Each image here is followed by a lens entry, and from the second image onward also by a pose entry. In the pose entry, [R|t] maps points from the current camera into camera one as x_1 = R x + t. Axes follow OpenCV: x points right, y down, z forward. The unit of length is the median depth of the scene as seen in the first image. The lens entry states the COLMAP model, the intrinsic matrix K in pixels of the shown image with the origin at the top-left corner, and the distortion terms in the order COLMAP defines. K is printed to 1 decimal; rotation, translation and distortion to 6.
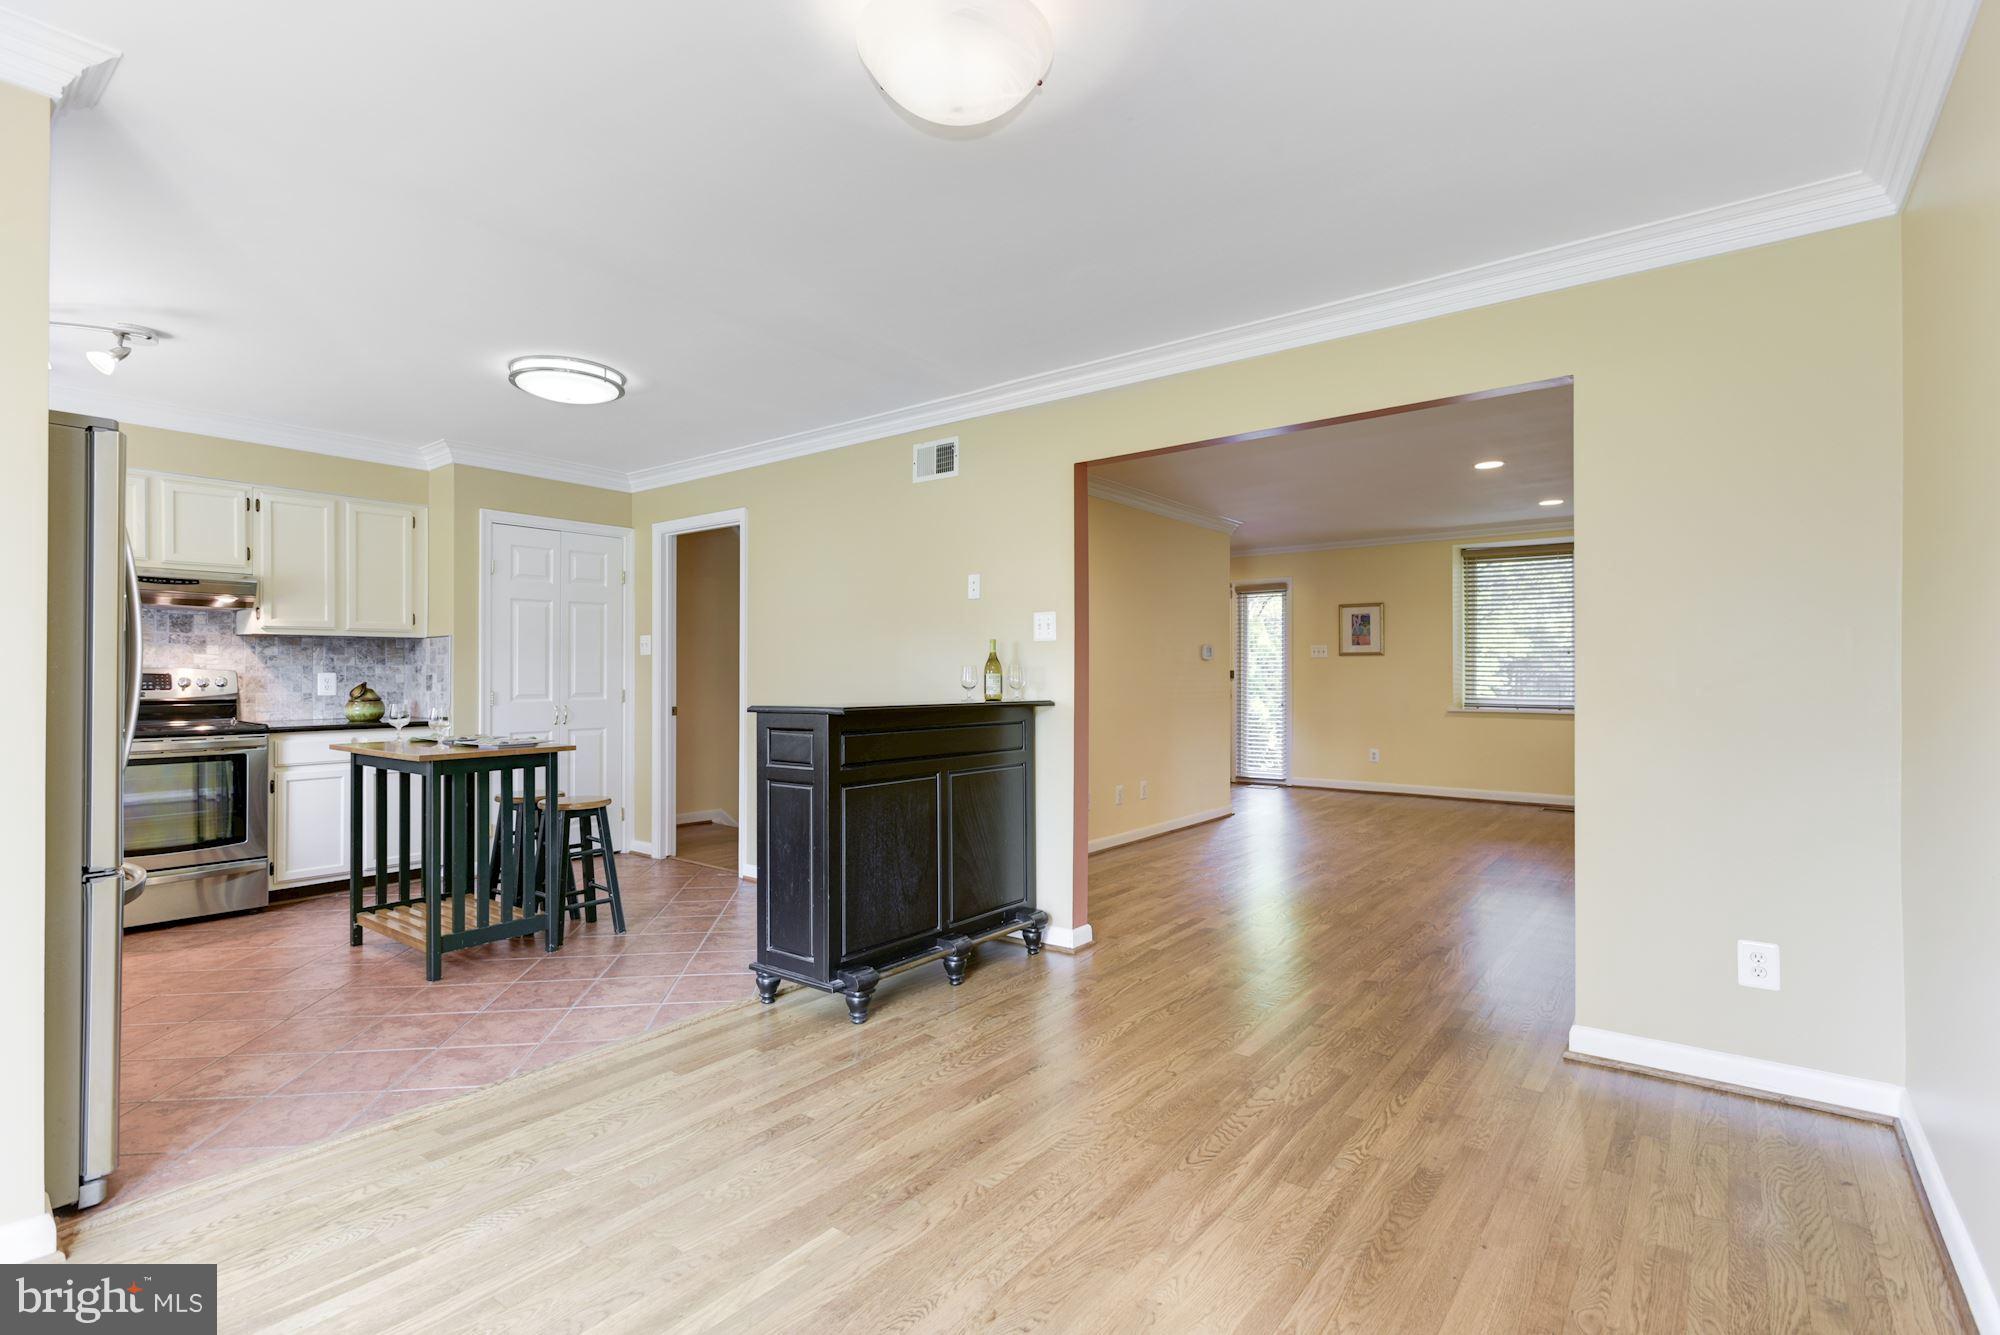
lens RADIAL K [[937.2, 0, 1011.3], [0, 937.2, 666.9], [0, 0, 1]] dist [0.001000, 0.000559]
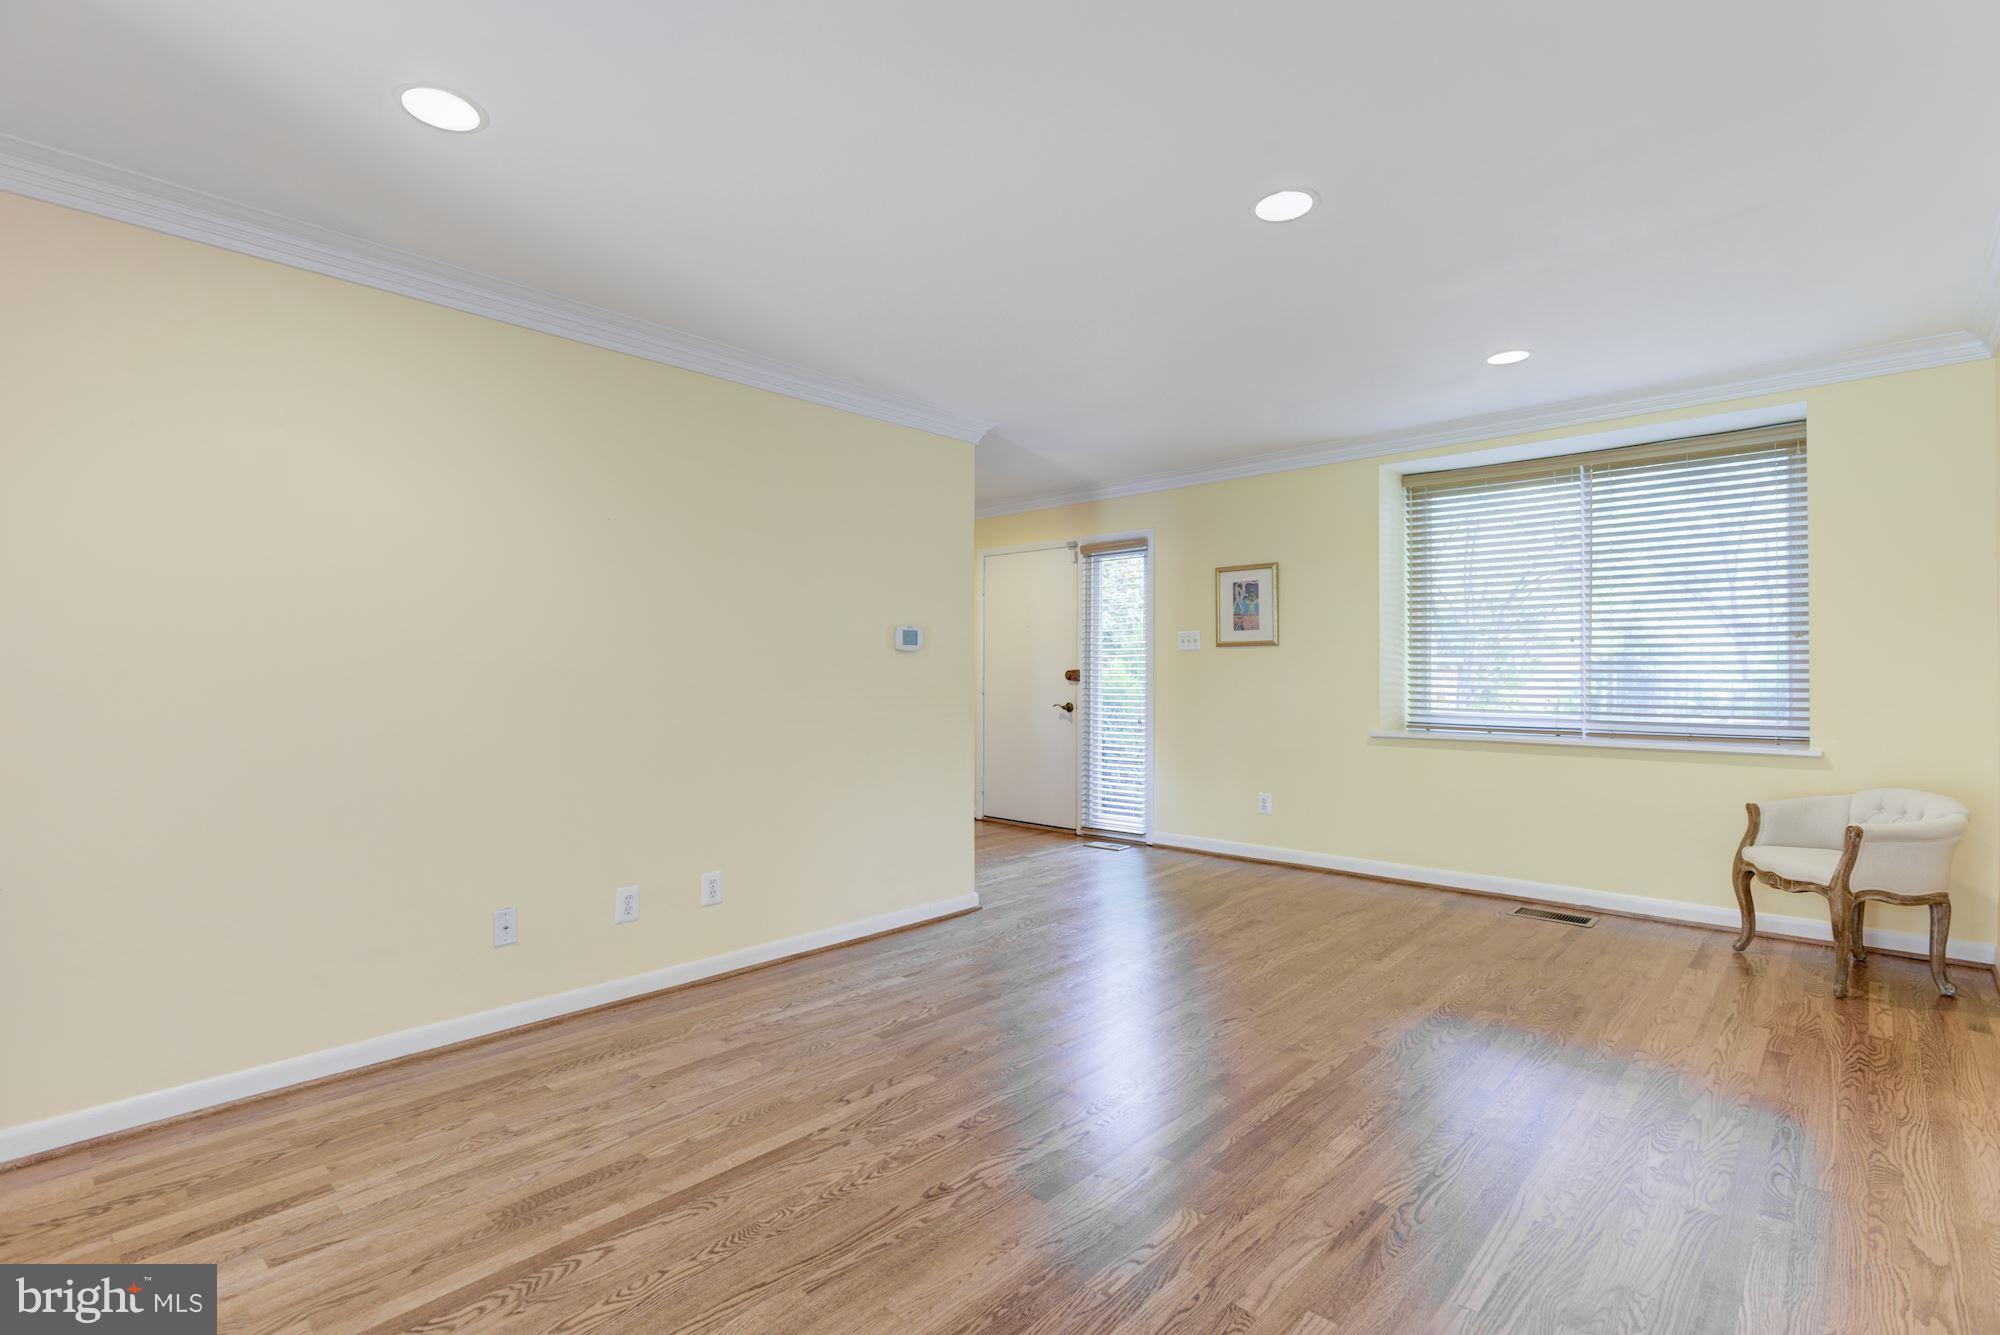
lens RADIAL K [[937.2, 0, 1021.6], [0, 937.2, 675.5], [0, 0, 1]] dist [0.001000, 0.000559]
pose [[0.997113, 0.000732, -0.075927, 0.454518], [-0.000186, 0.999974, 0.007196, 0.005155], [0.075930, -0.007161, 0.997087, 0.594021]]
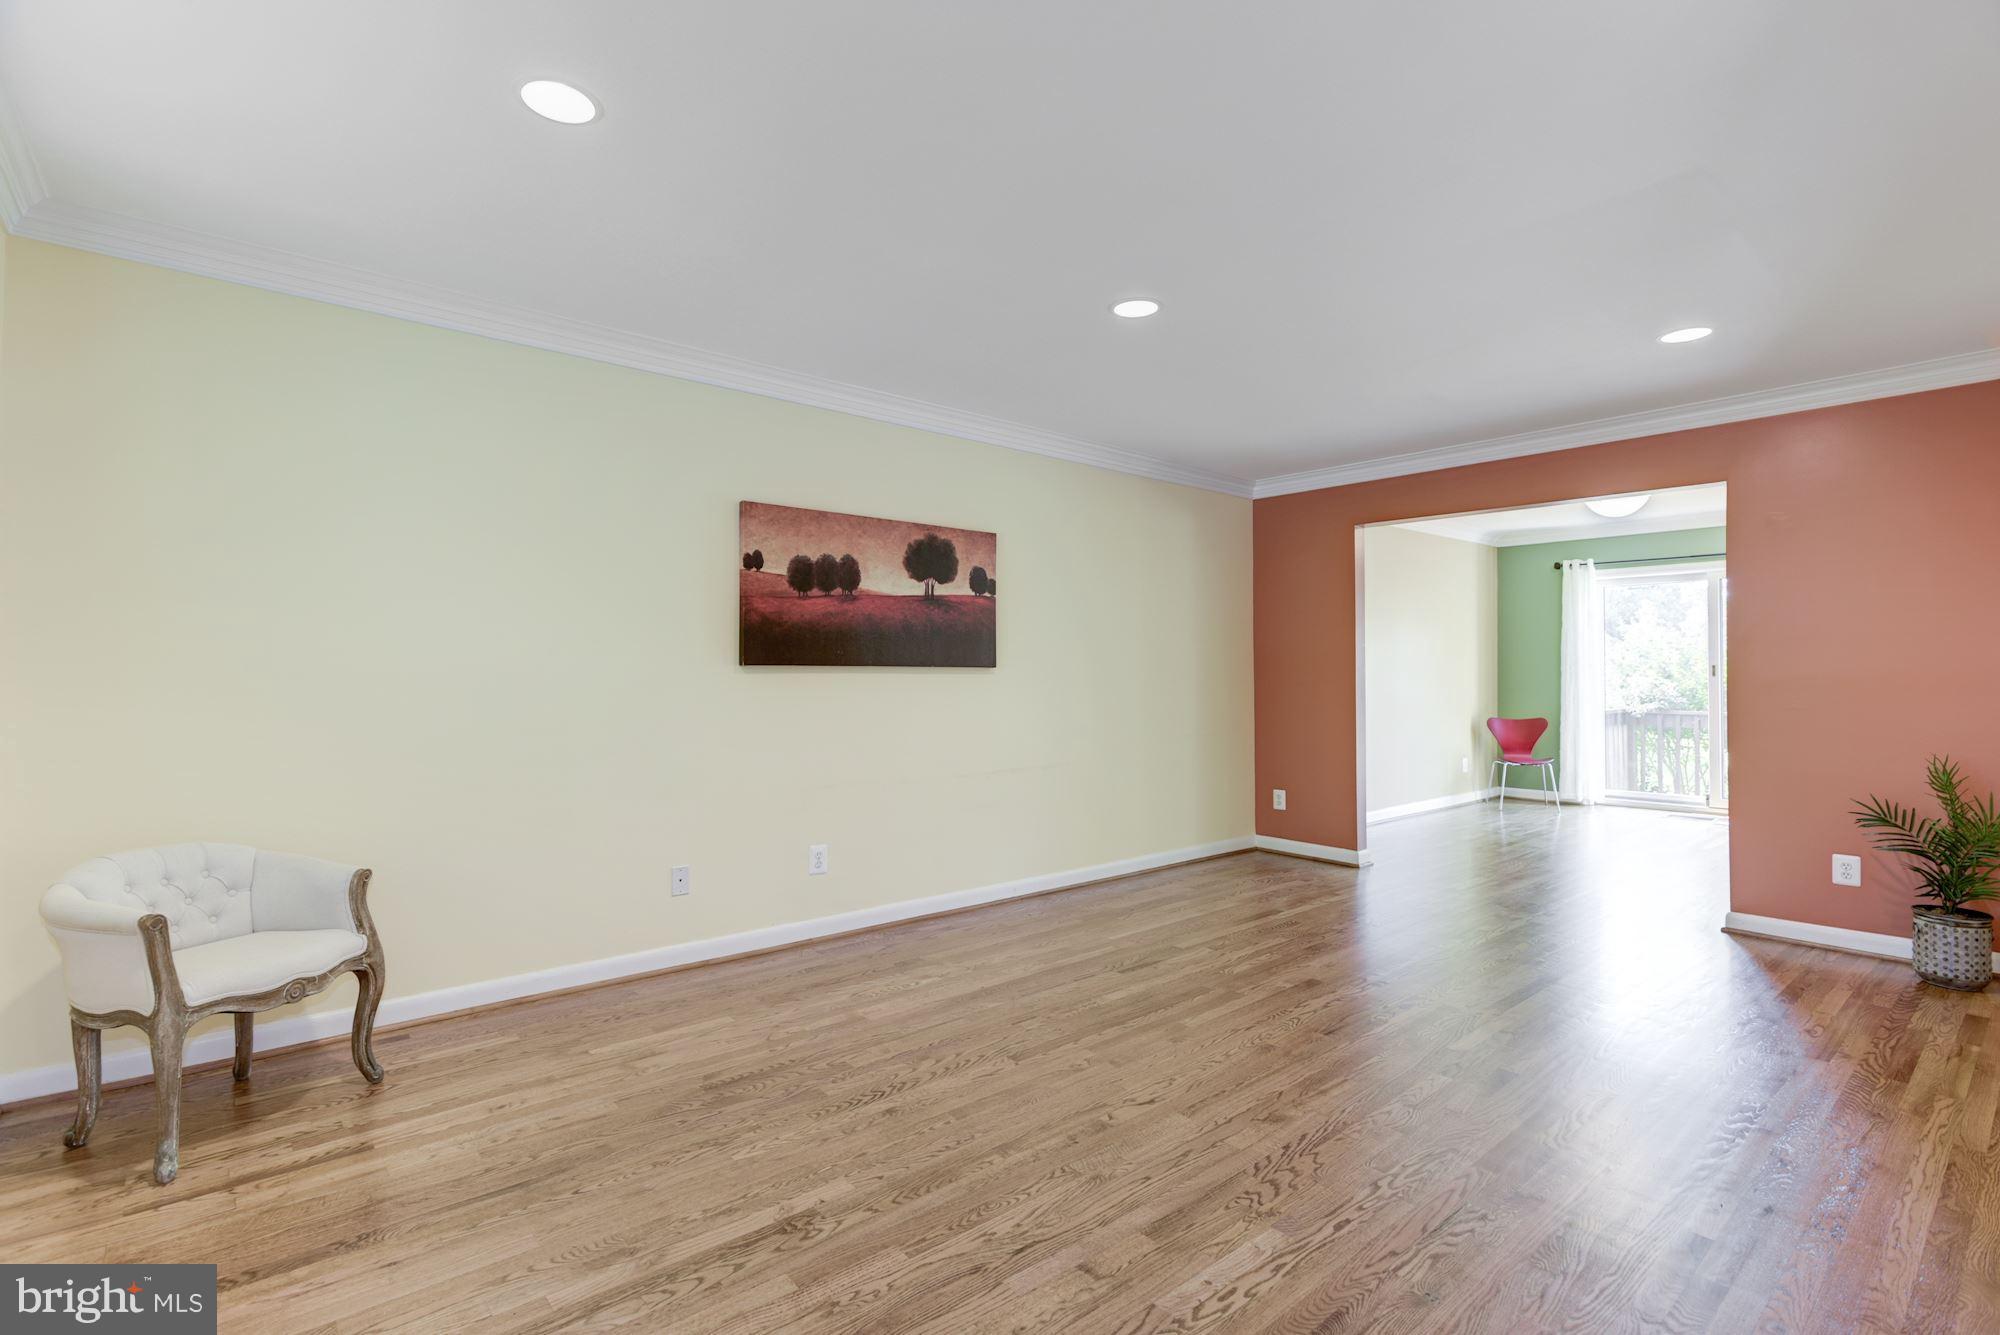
lens RADIAL K [[937.2, 0, 1007.9], [0, 937.2, 678.3], [0, 0, 1]] dist [0.001000, 0.000559]
pose [[-0.979331, 0.004570, 0.202213, 0.512222], [0.003981, 0.999987, -0.003317, 0.008557], [-0.202226, -0.002443, -0.979336, 1.691889]]
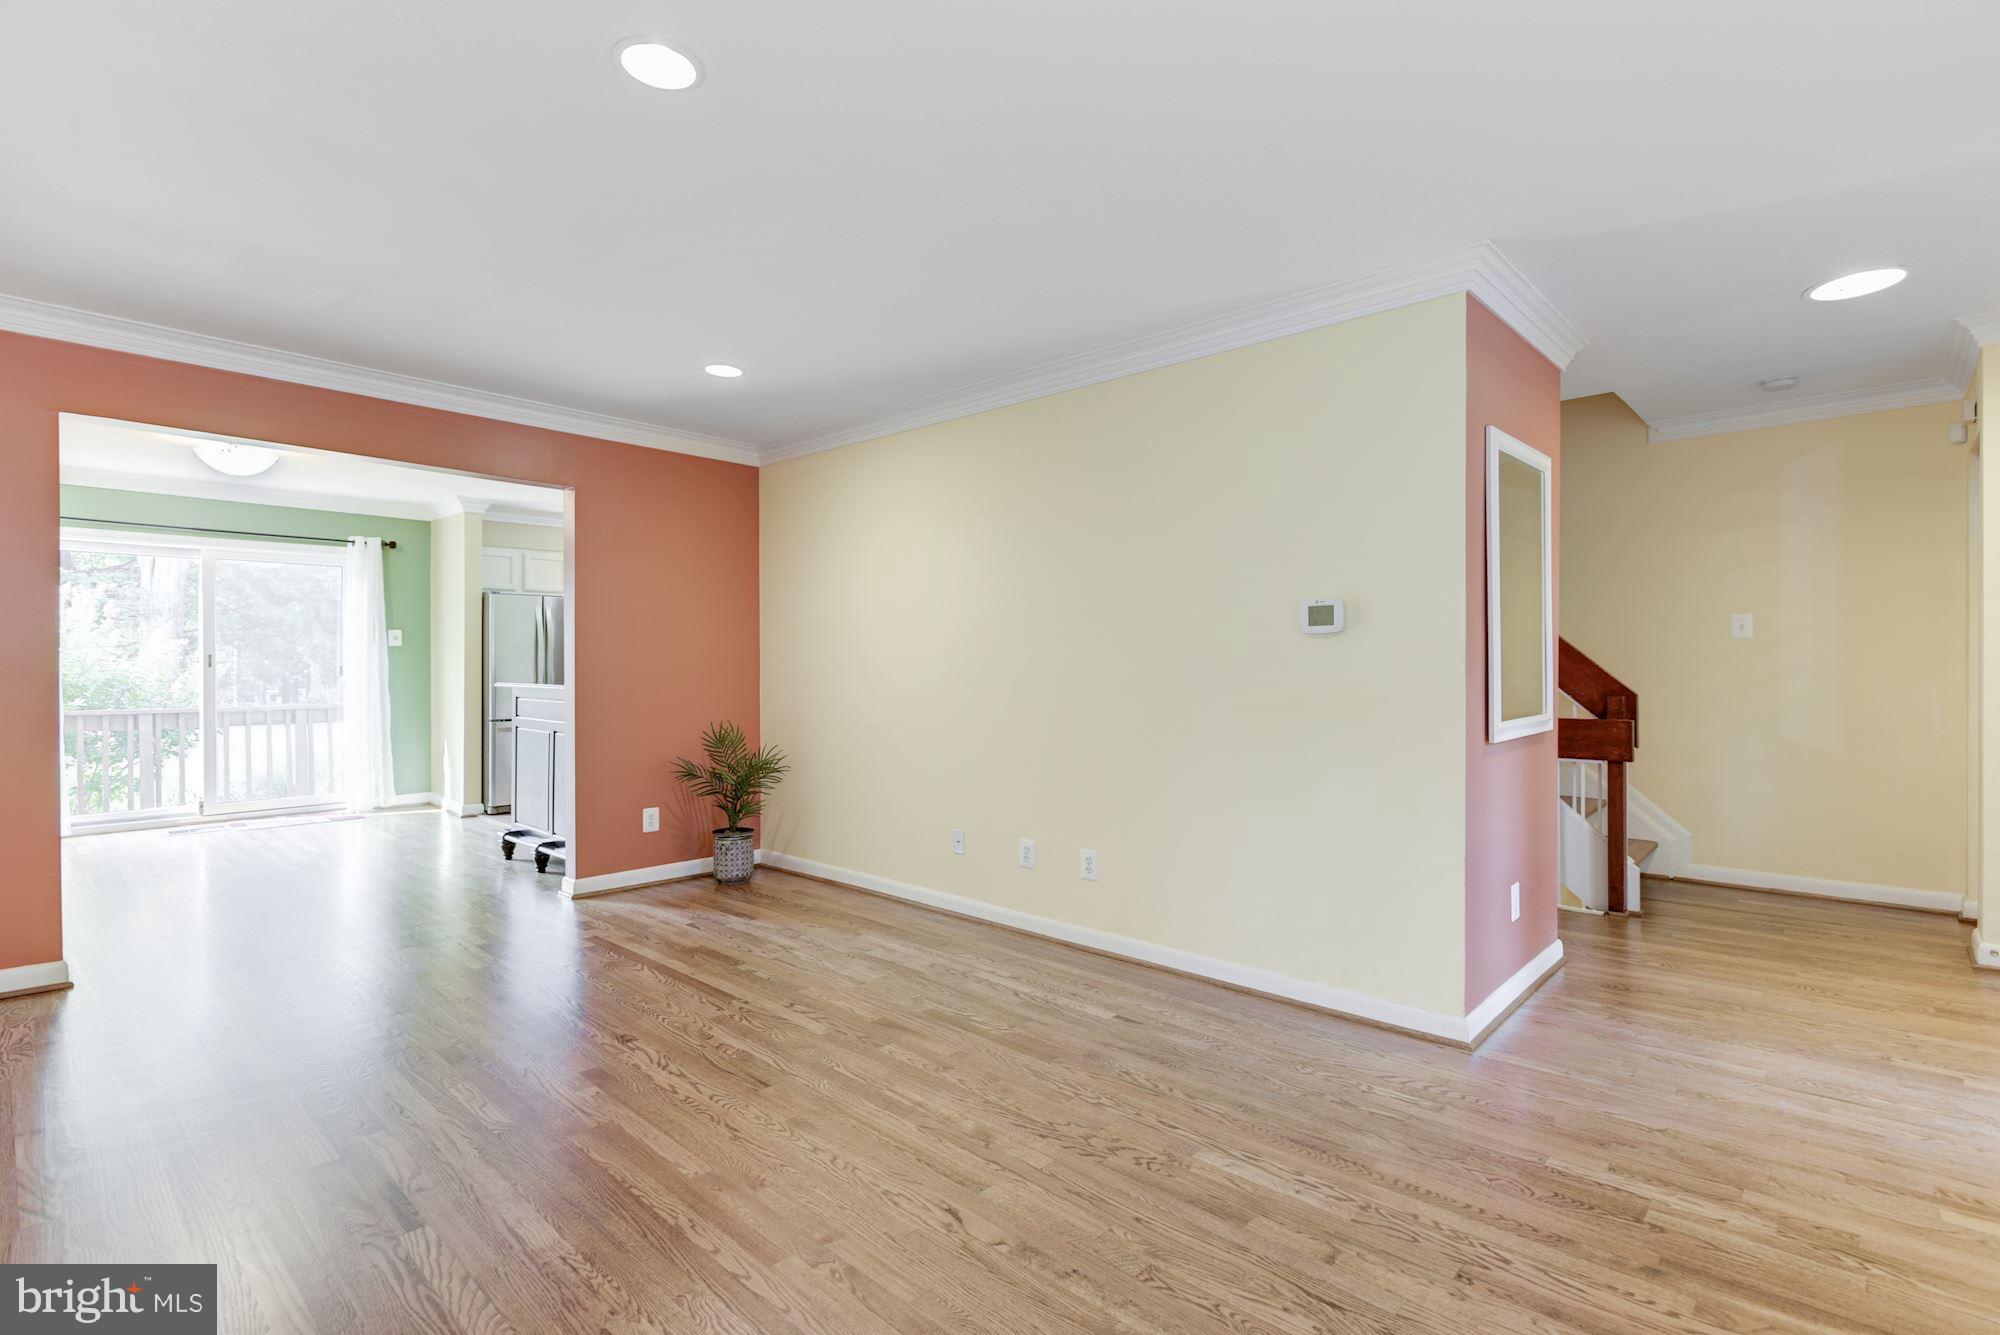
lens RADIAL K [[937.2, 0, 986.6], [0, 937.2, 669.3], [0, 0, 1]] dist [0.001000, 0.000559]
pose [[-0.100272, 0.007566, -0.994931, 0.914011], [0.007595, 0.999948, 0.006839, 0.006446], [0.994931, -0.006871, -0.100324, 1.250177]]
